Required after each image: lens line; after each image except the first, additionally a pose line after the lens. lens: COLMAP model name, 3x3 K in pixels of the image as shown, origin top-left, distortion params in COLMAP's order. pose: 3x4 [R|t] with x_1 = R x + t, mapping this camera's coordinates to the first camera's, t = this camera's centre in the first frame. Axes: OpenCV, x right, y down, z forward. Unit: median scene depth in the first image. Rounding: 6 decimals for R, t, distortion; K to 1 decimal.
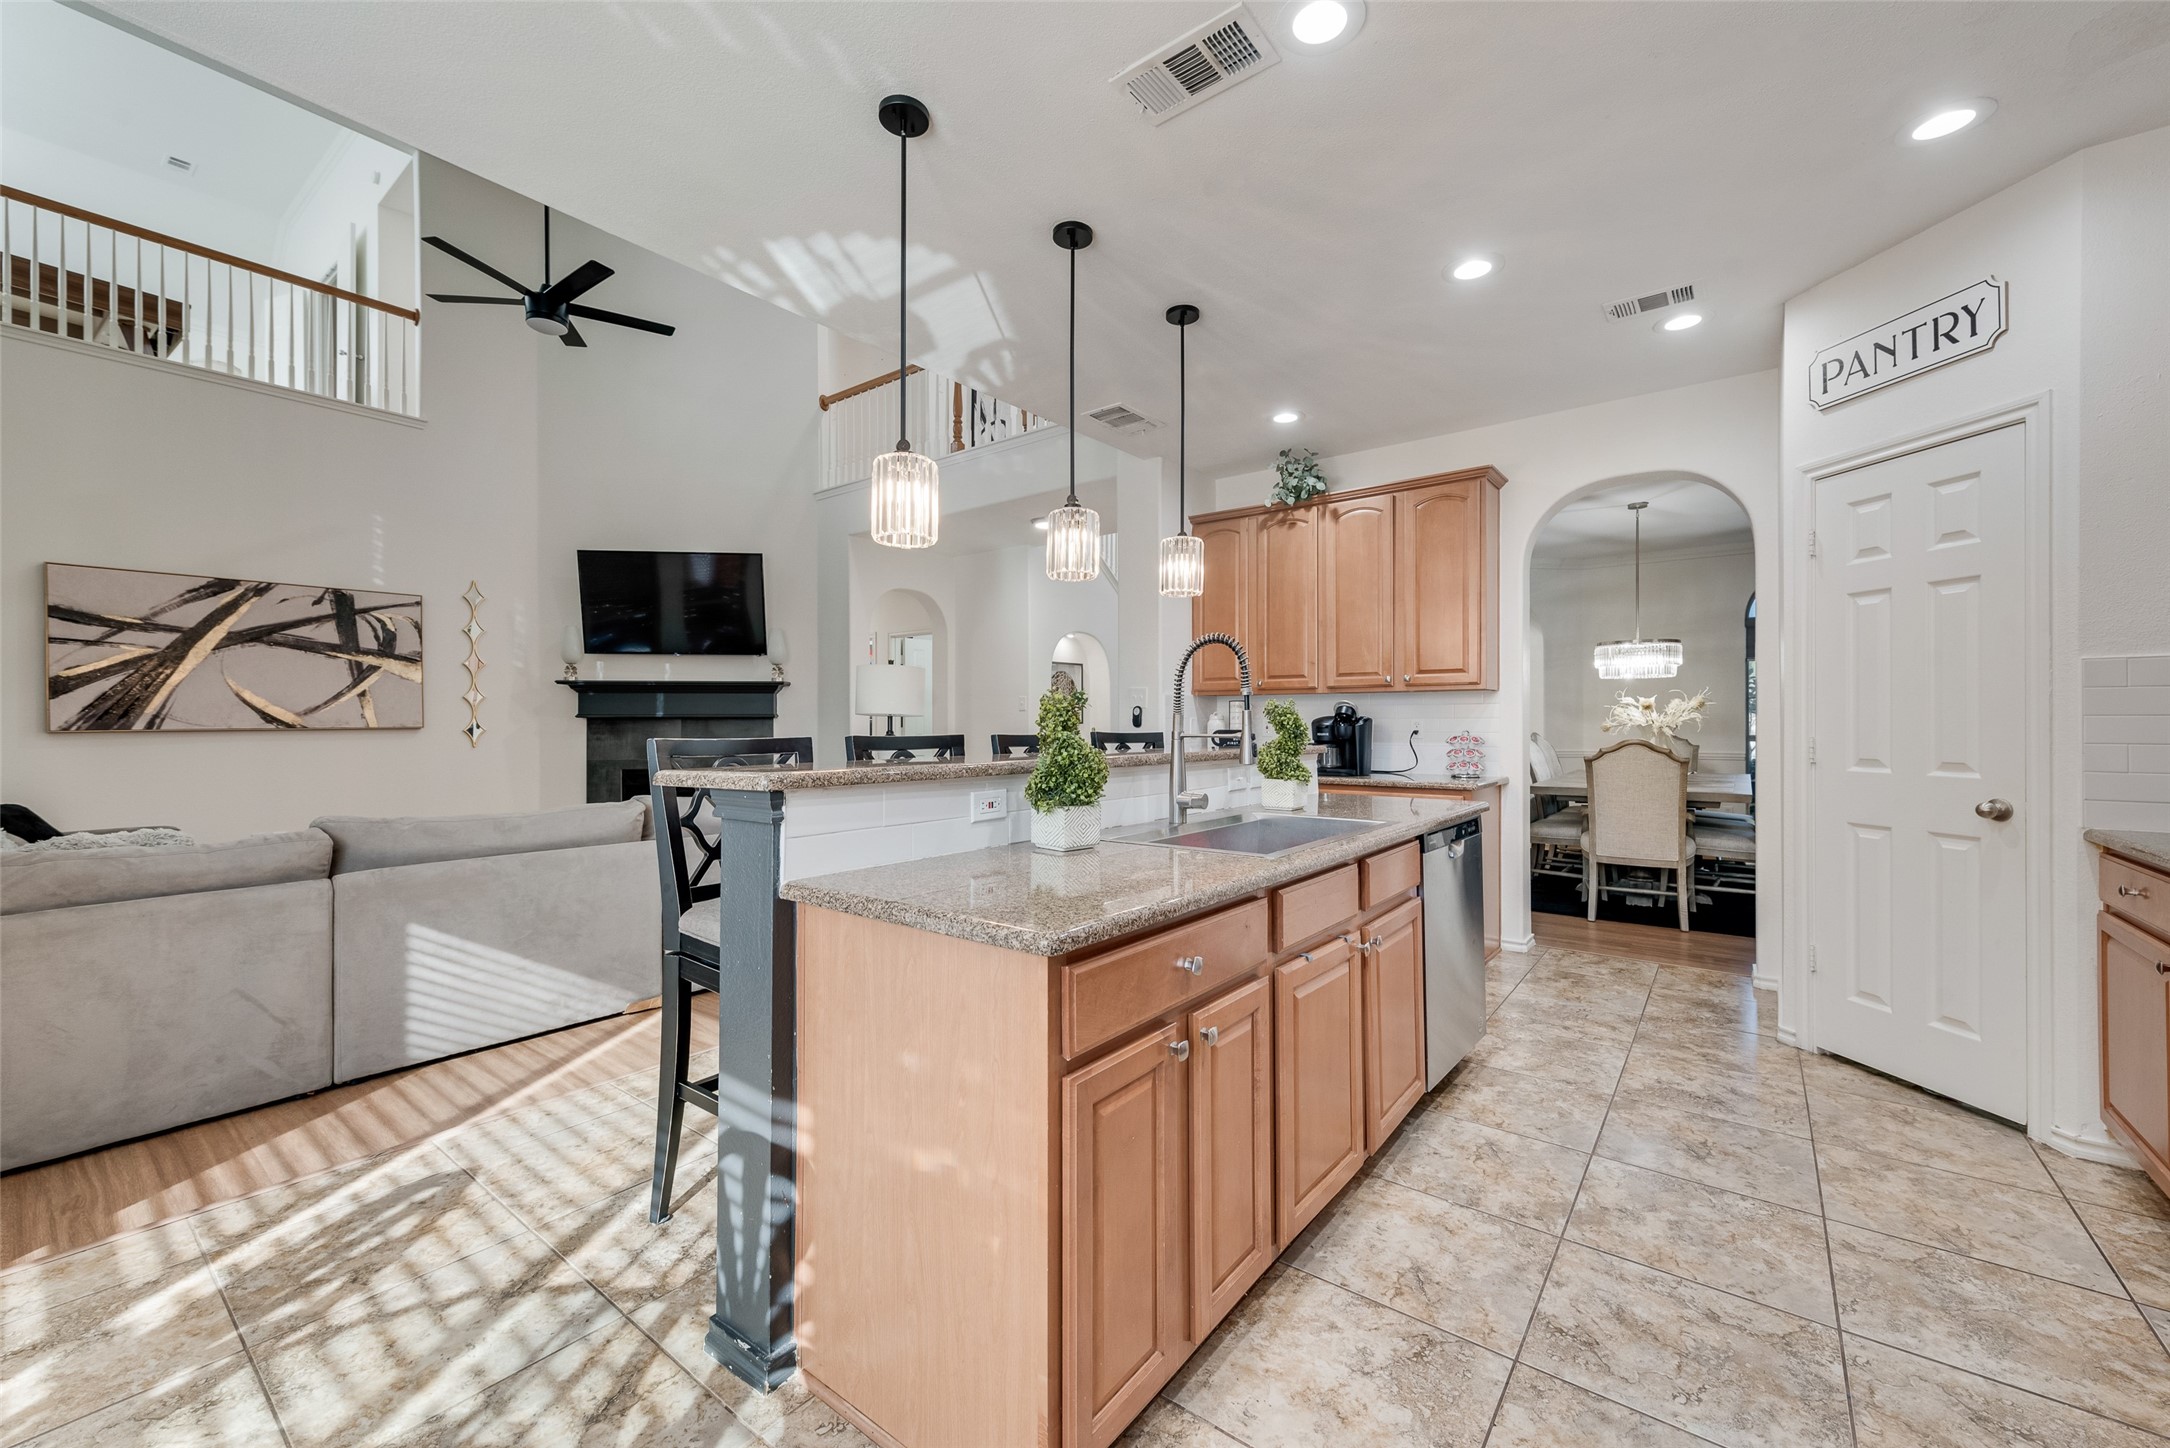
lens RADIAL K [[855.7, 0, 1083.6], [0, 855.7, 719.1], [0, 0, 1]] dist [0.014890, -0.003610]
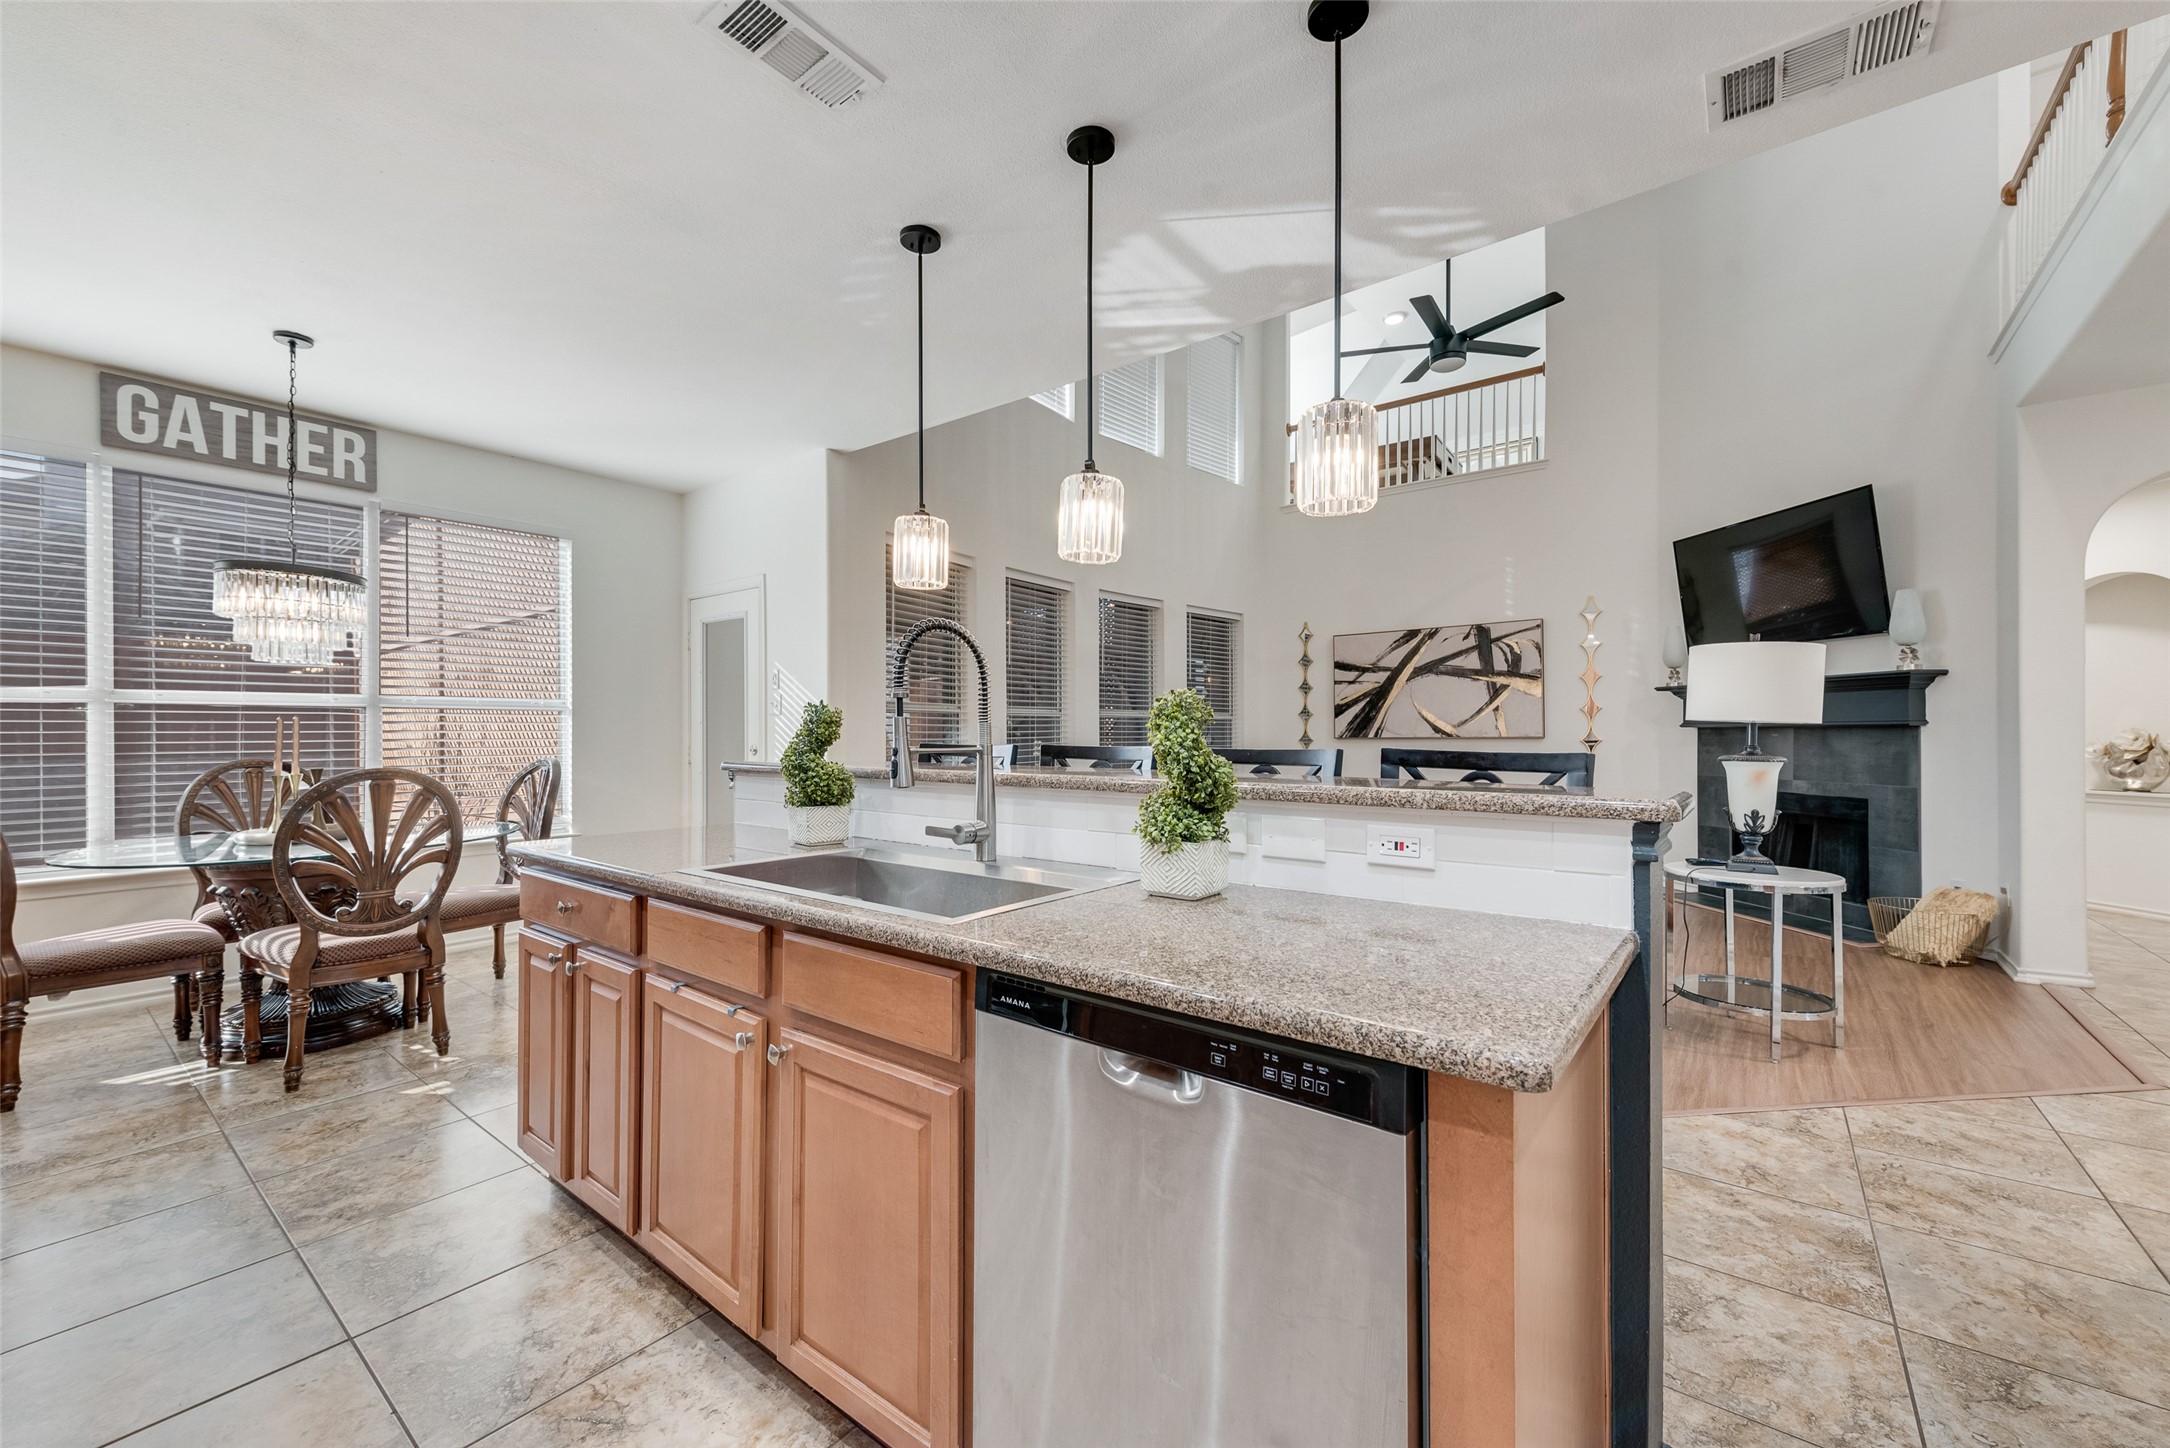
lens RADIAL K [[855.7, 0, 1088.4], [0, 855.7, 734.0], [0, 0, 1]] dist [0.014890, -0.003610]
pose [[-0.003905, 0.002479, -0.999989, 0.712147], [0.003241, 0.999992, 0.002466, 0.002034], [0.999987, -0.003231, -0.003913, 0.869216]]
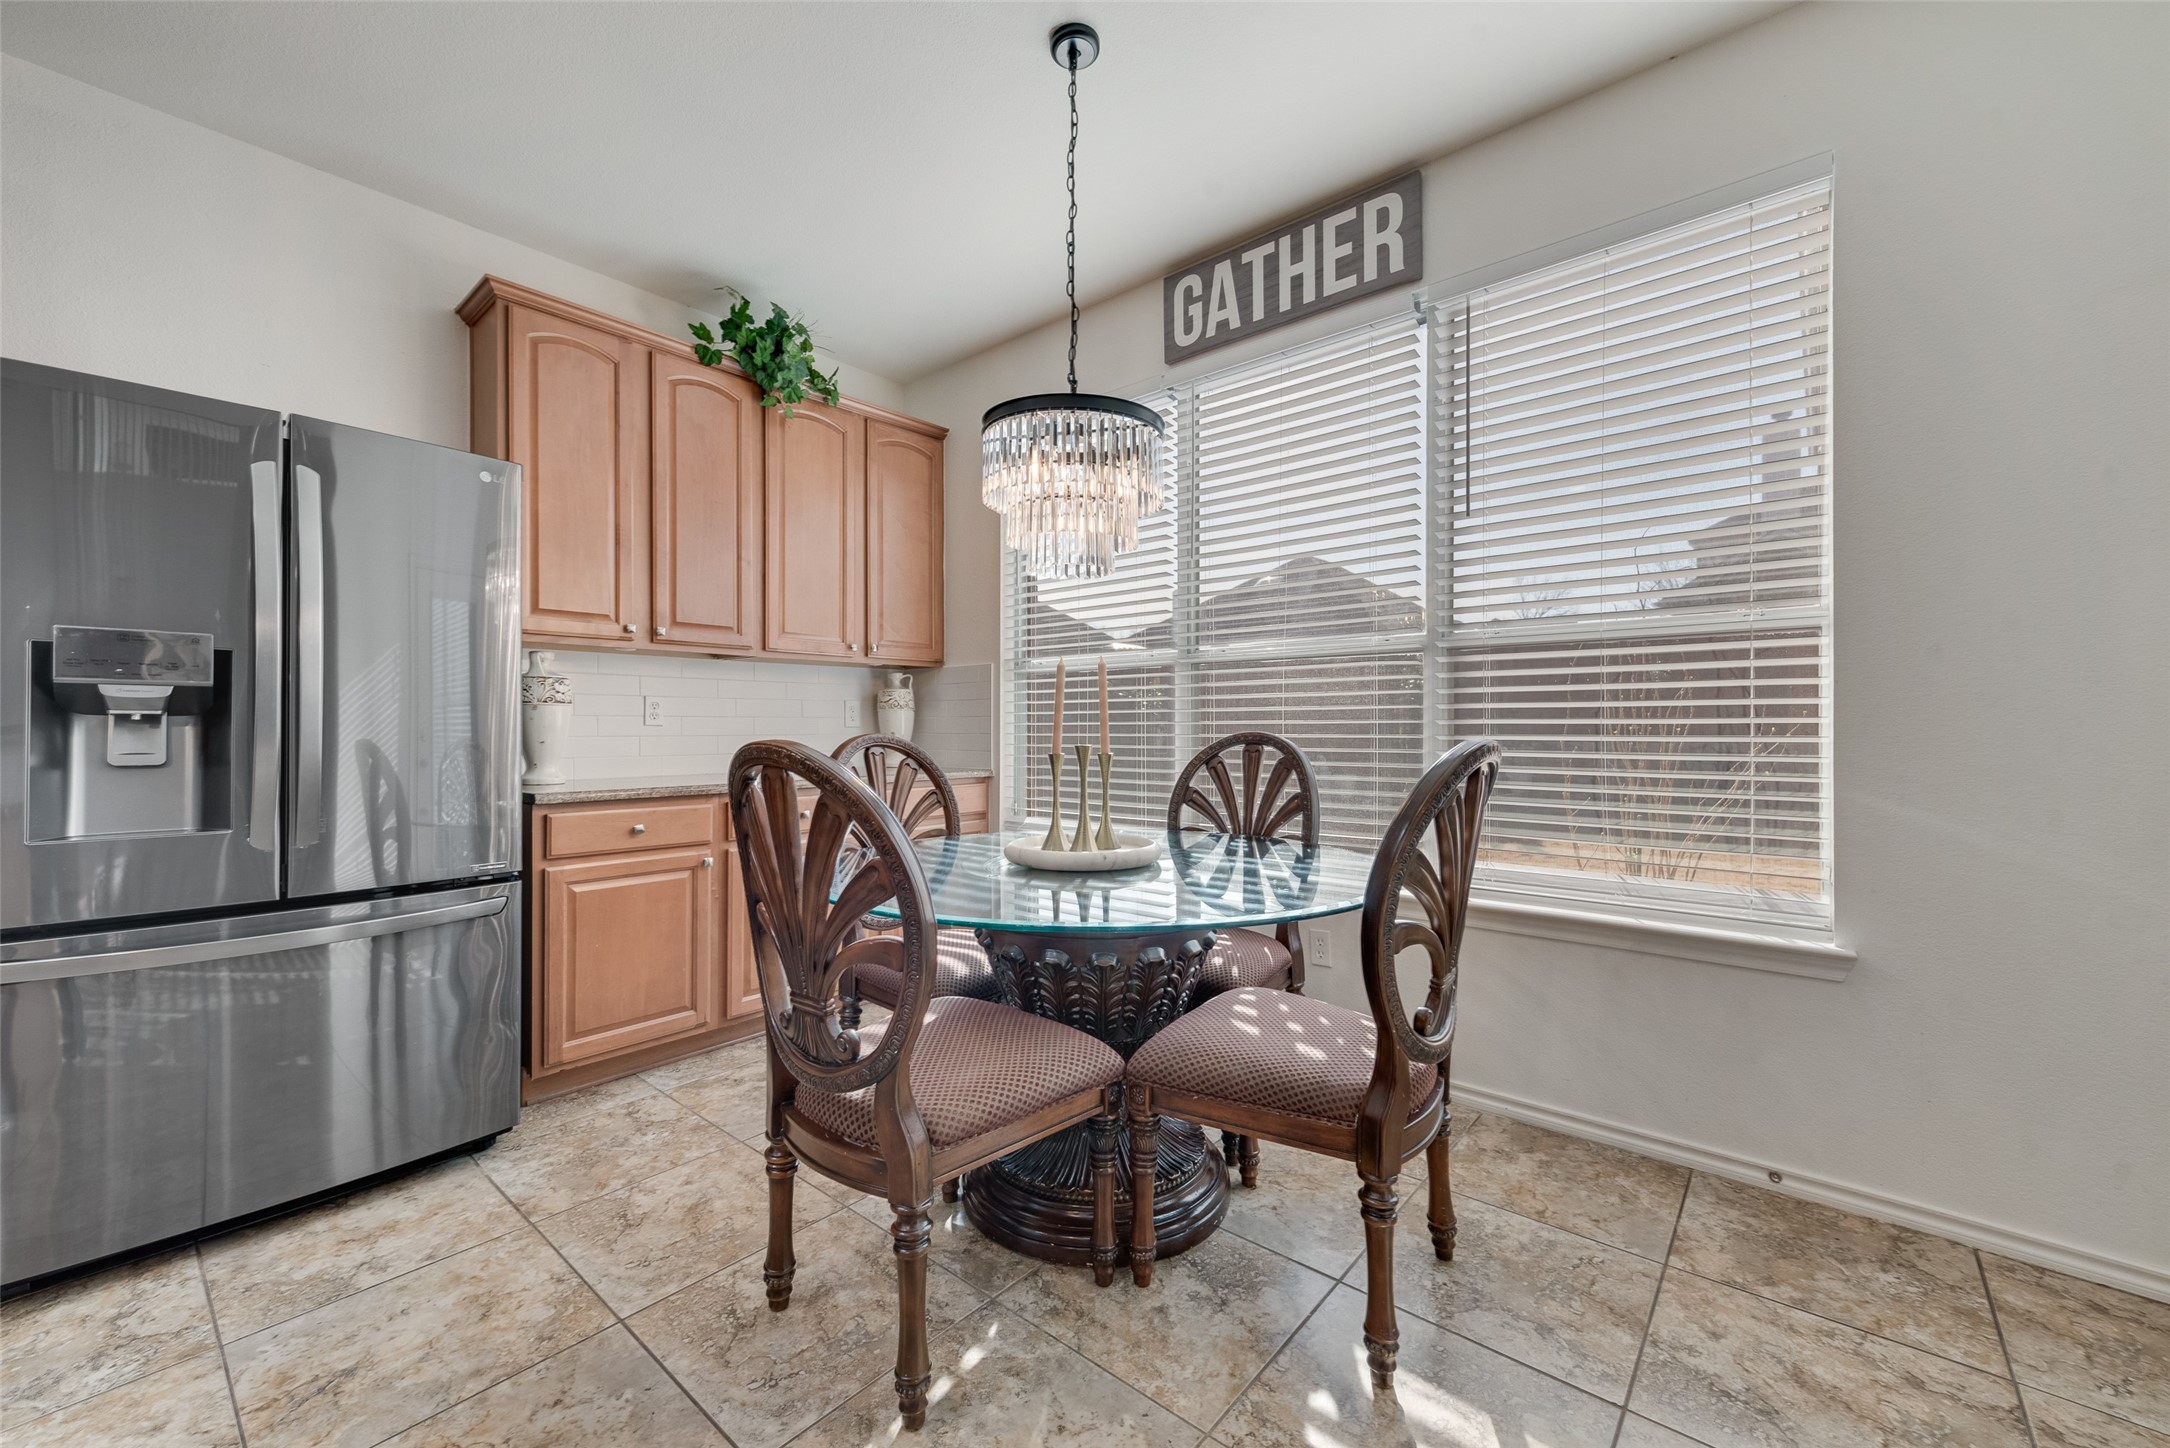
lens RADIAL K [[855.7, 0, 1124.9], [0, 855.7, 729.1], [0, 0, 1]] dist [0.014890, -0.003610]
pose [[-0.999123, 0.006878, 0.041297, -0.428062], [0.006461, 0.999927, -0.010228, 0.042993], [-0.041365, -0.009952, -0.999095, 0.531836]]
